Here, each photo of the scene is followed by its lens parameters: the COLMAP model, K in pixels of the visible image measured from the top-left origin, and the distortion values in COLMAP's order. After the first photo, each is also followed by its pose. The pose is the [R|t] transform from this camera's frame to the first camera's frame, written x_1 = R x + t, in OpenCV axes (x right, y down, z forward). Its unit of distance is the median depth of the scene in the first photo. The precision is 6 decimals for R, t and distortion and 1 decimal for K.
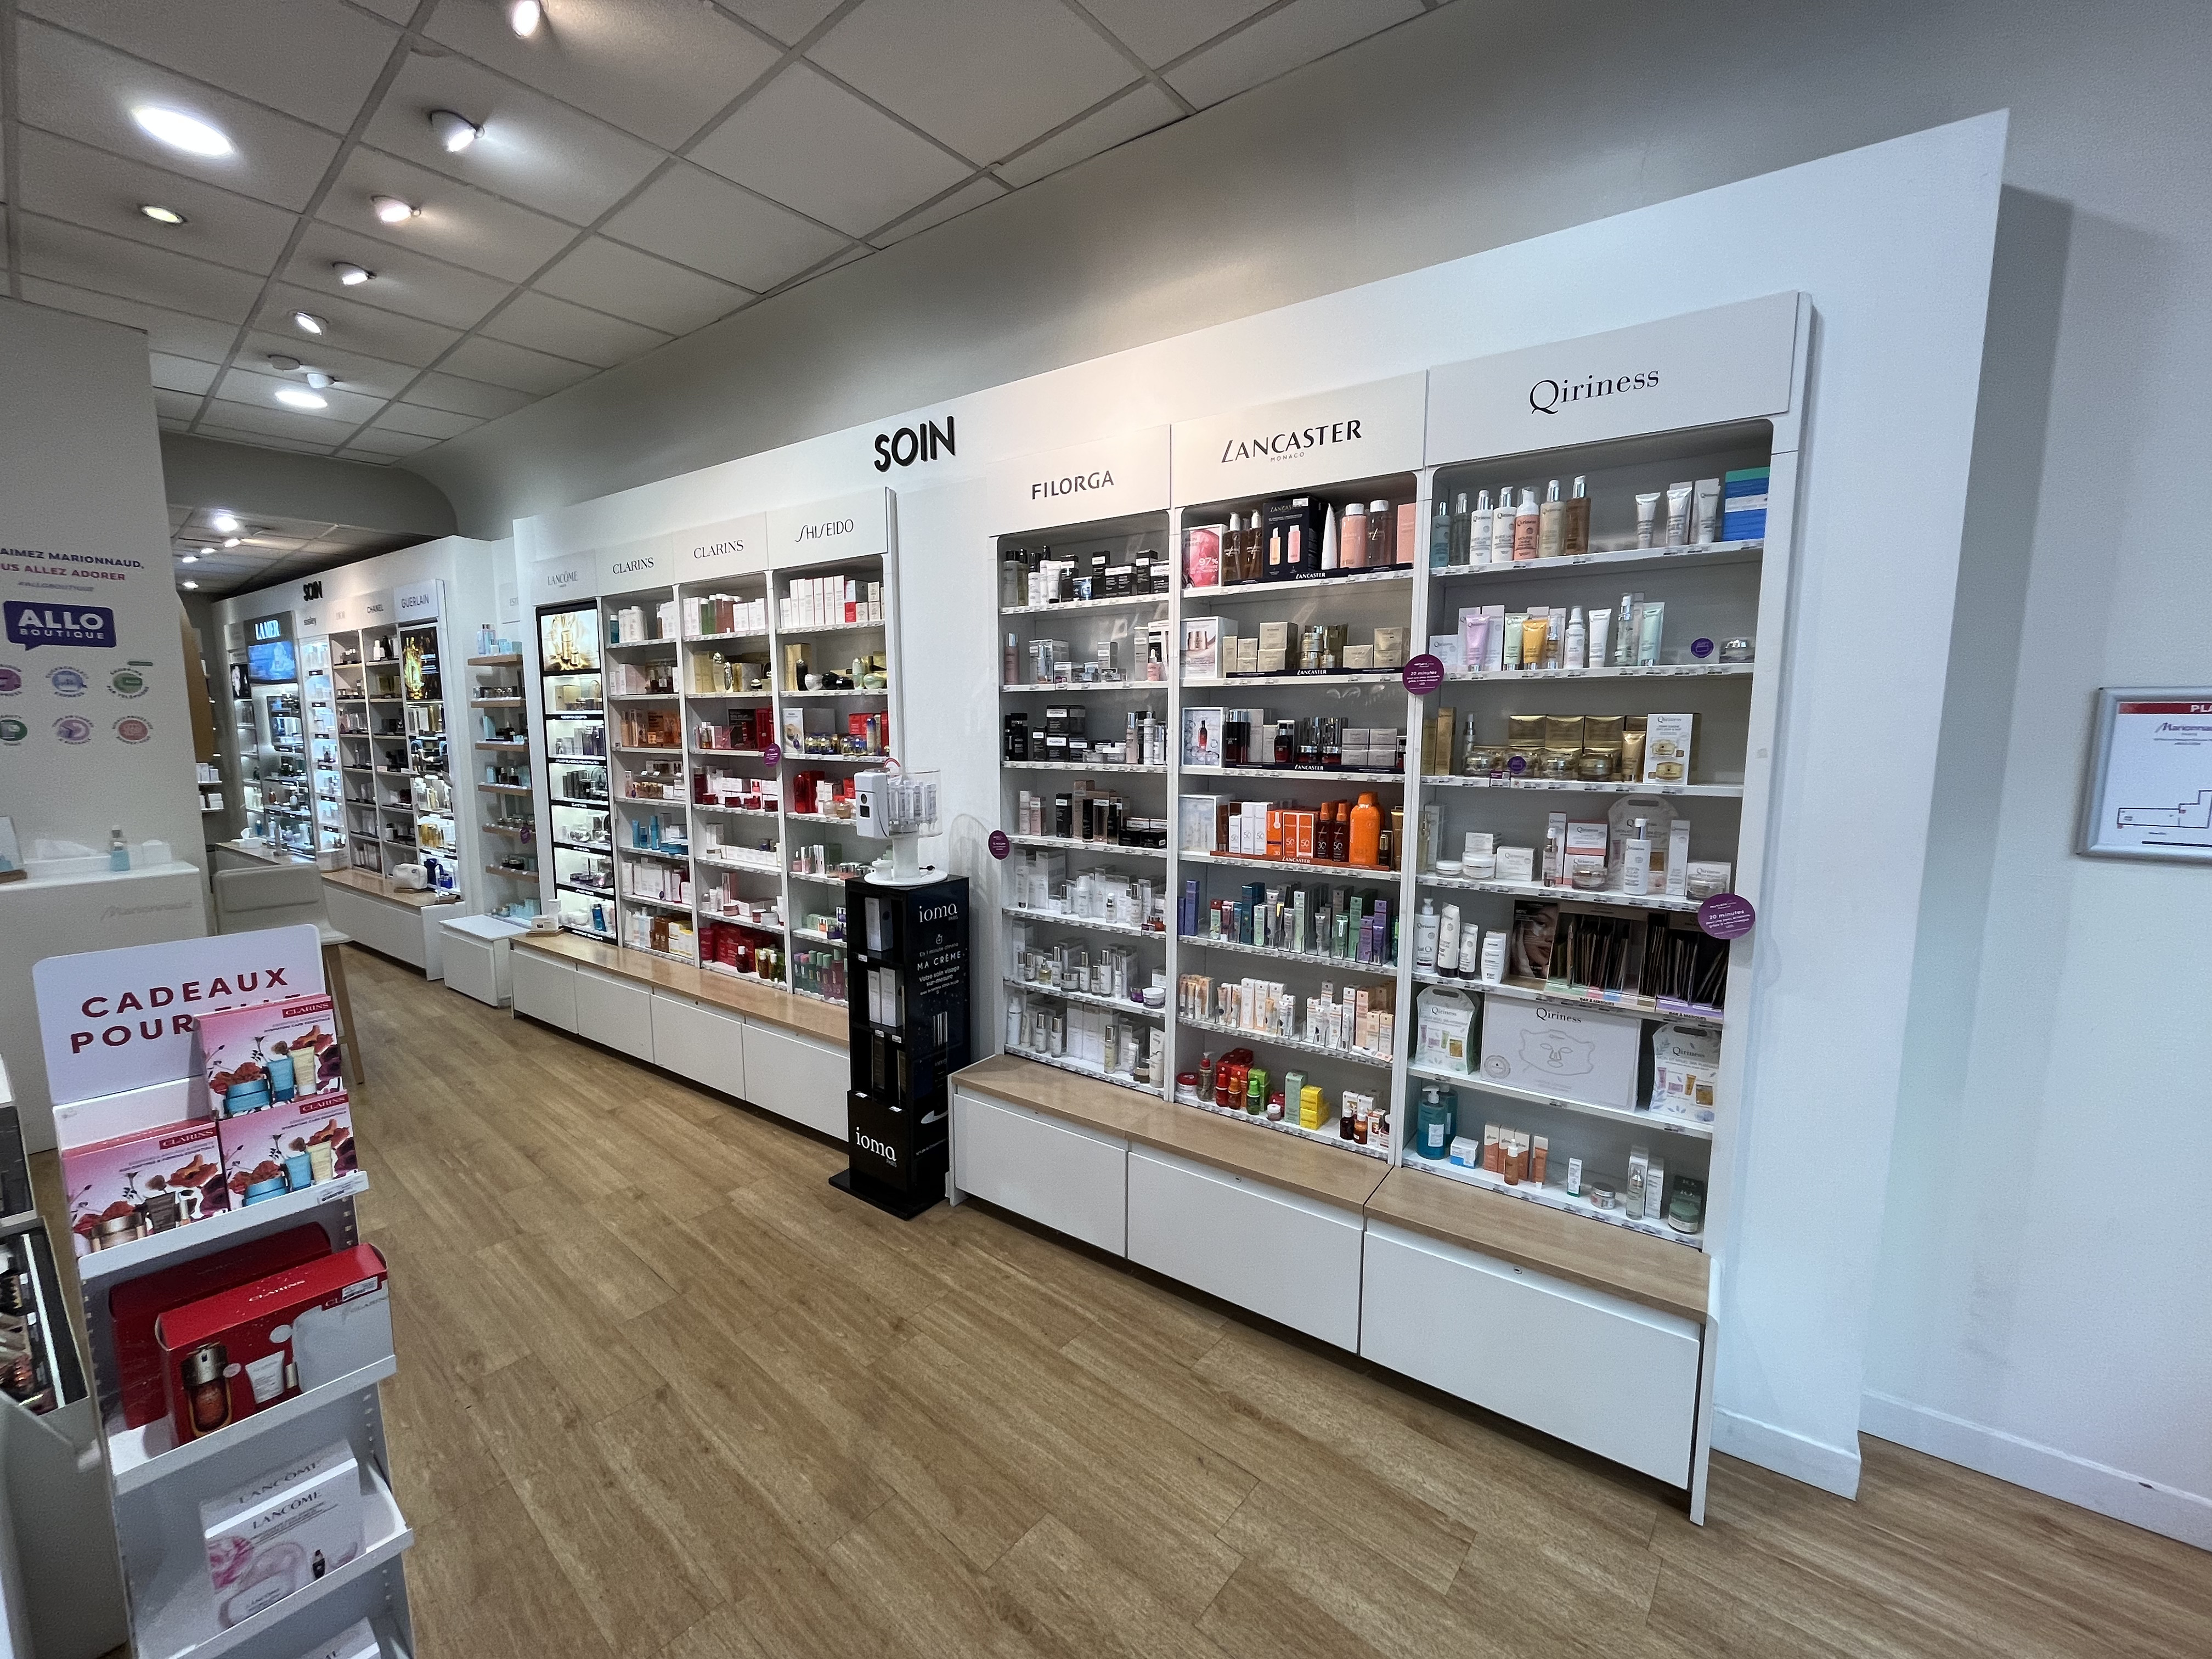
lens RADIAL K [[926.5, 0, 1106.0], [0, 926.5, 829.5], [0, 0, 1]] dist [-0.003164, -0.000785]
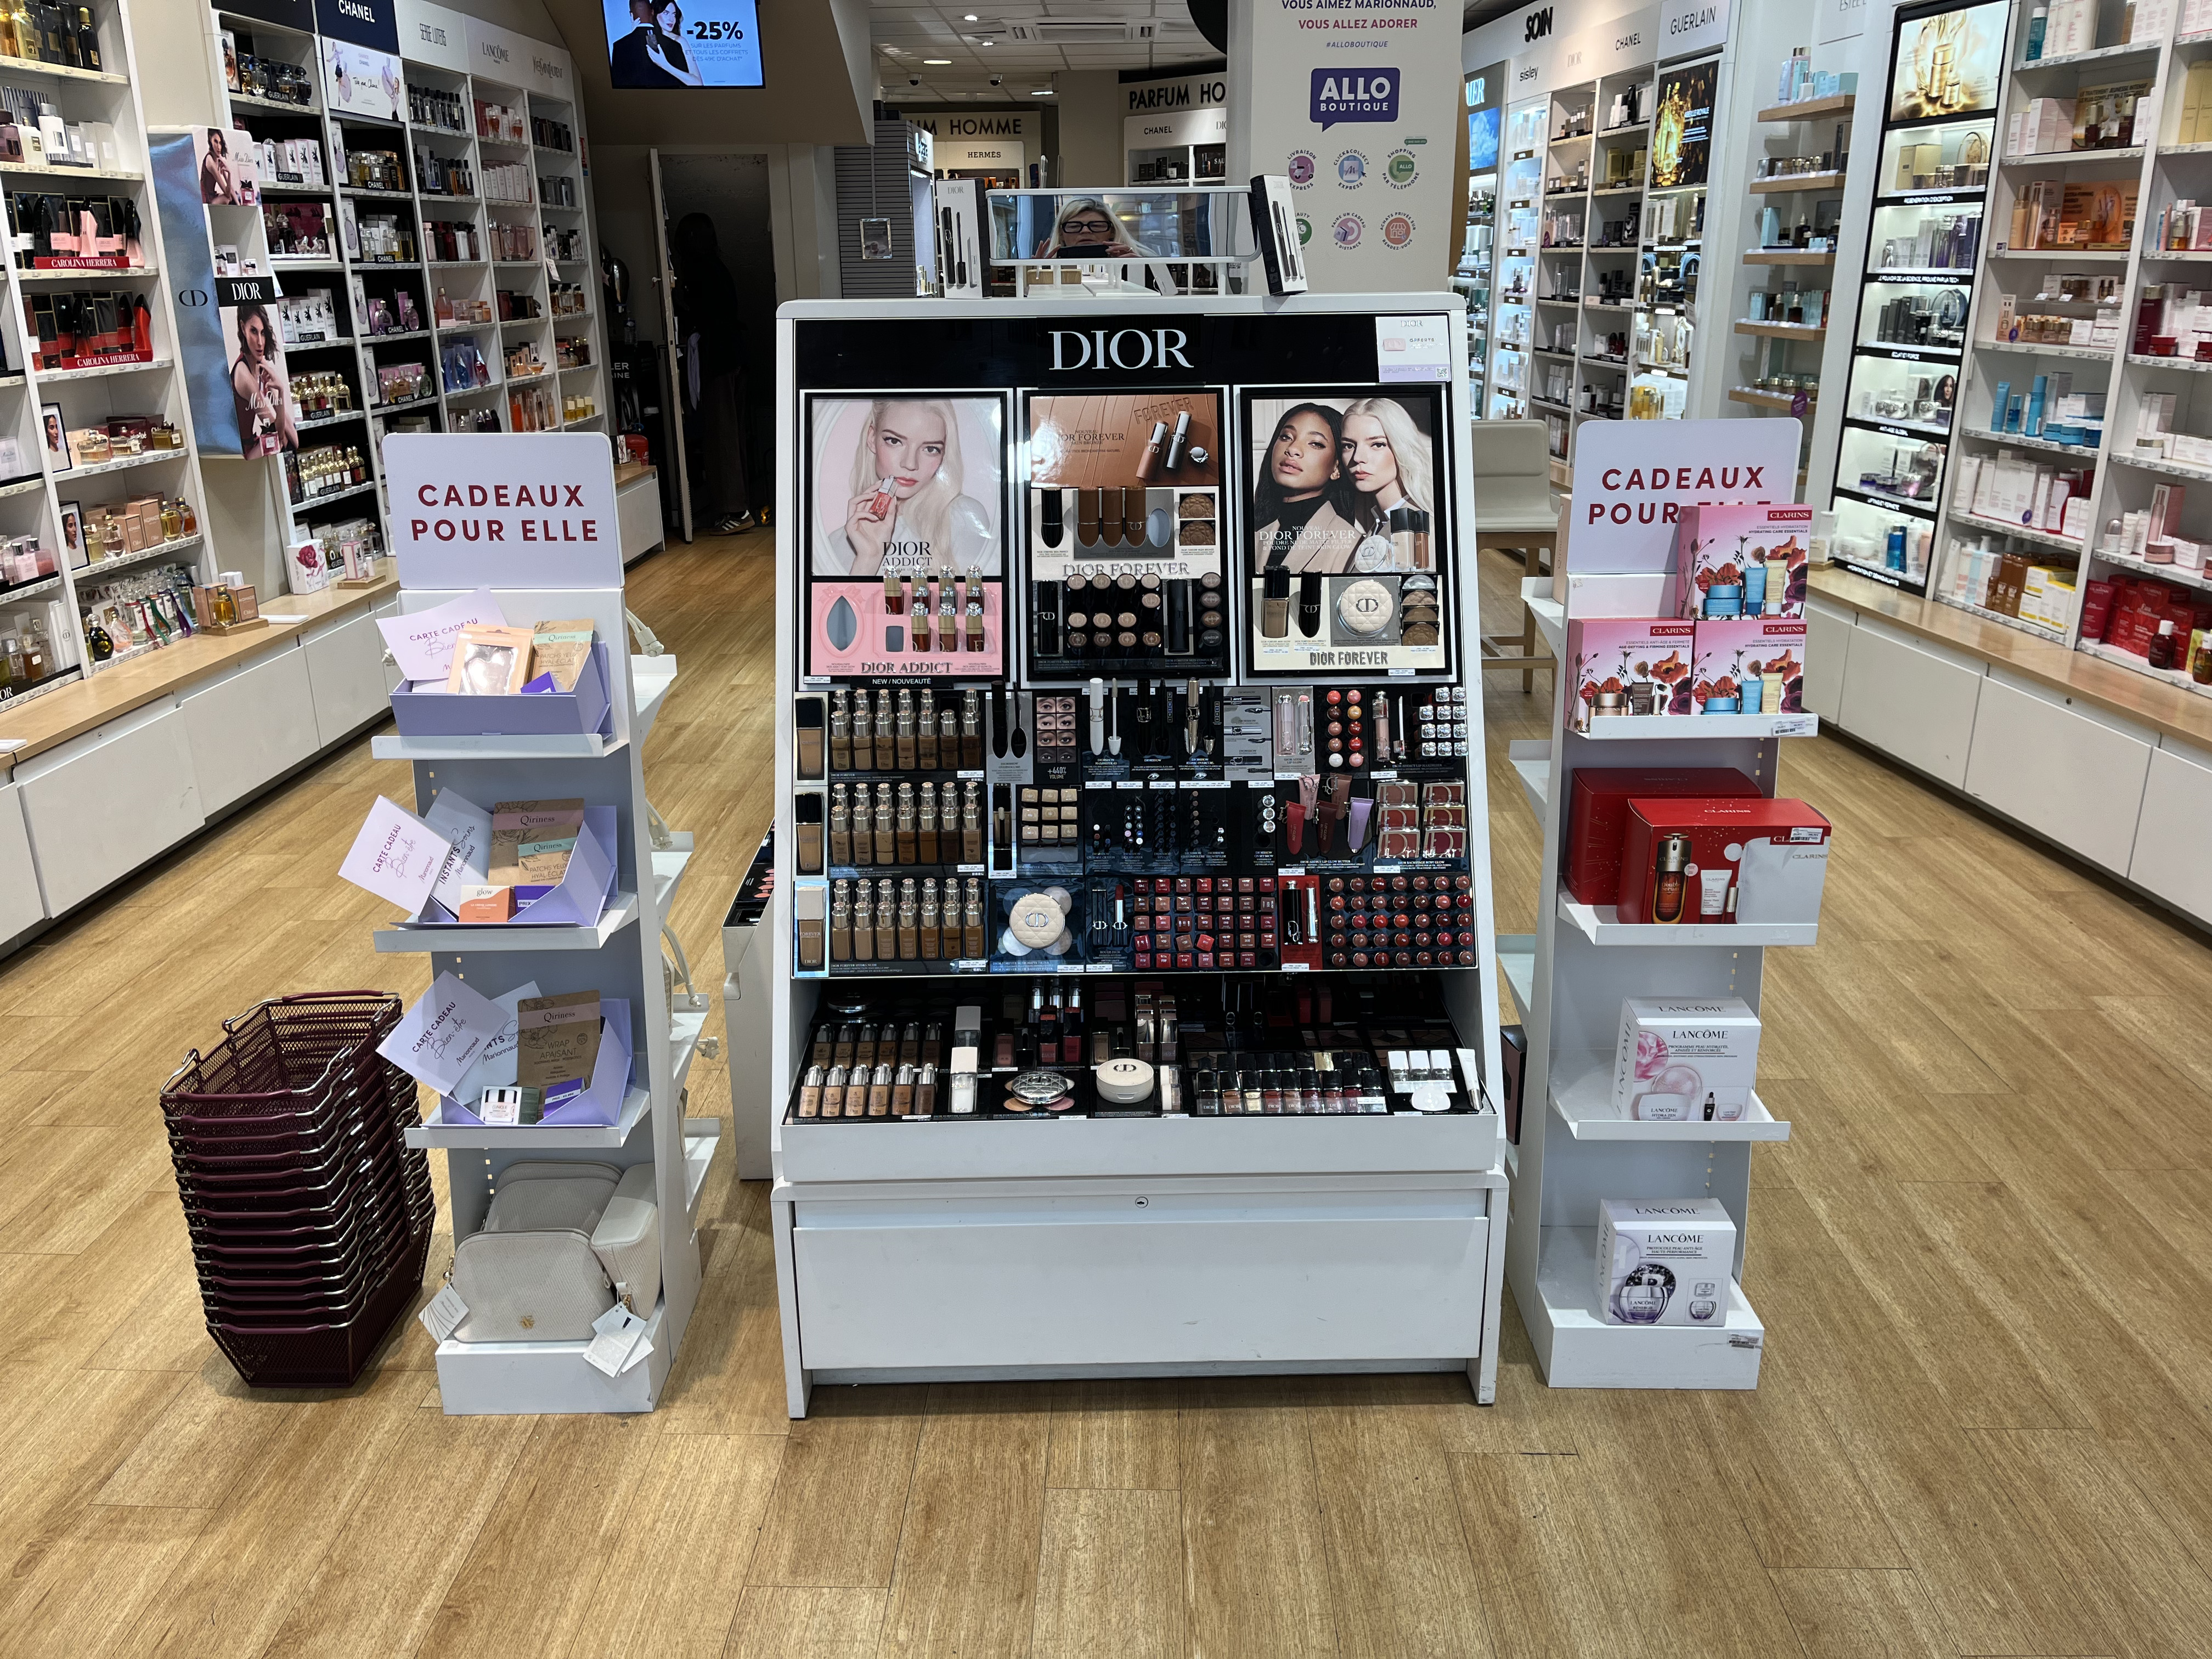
lens RADIAL K [[1645.0, 0, 1105.1], [0, 1645.0, 803.8], [0, 0, 1]] dist [0.077393, -0.112308]
pose [[0.615619, 0.240395, -0.750482, -0.008577], [-0.074184, 0.965785, 0.248508, 0.028555], [0.784545, -0.097312, 0.612389, -0.113520]]
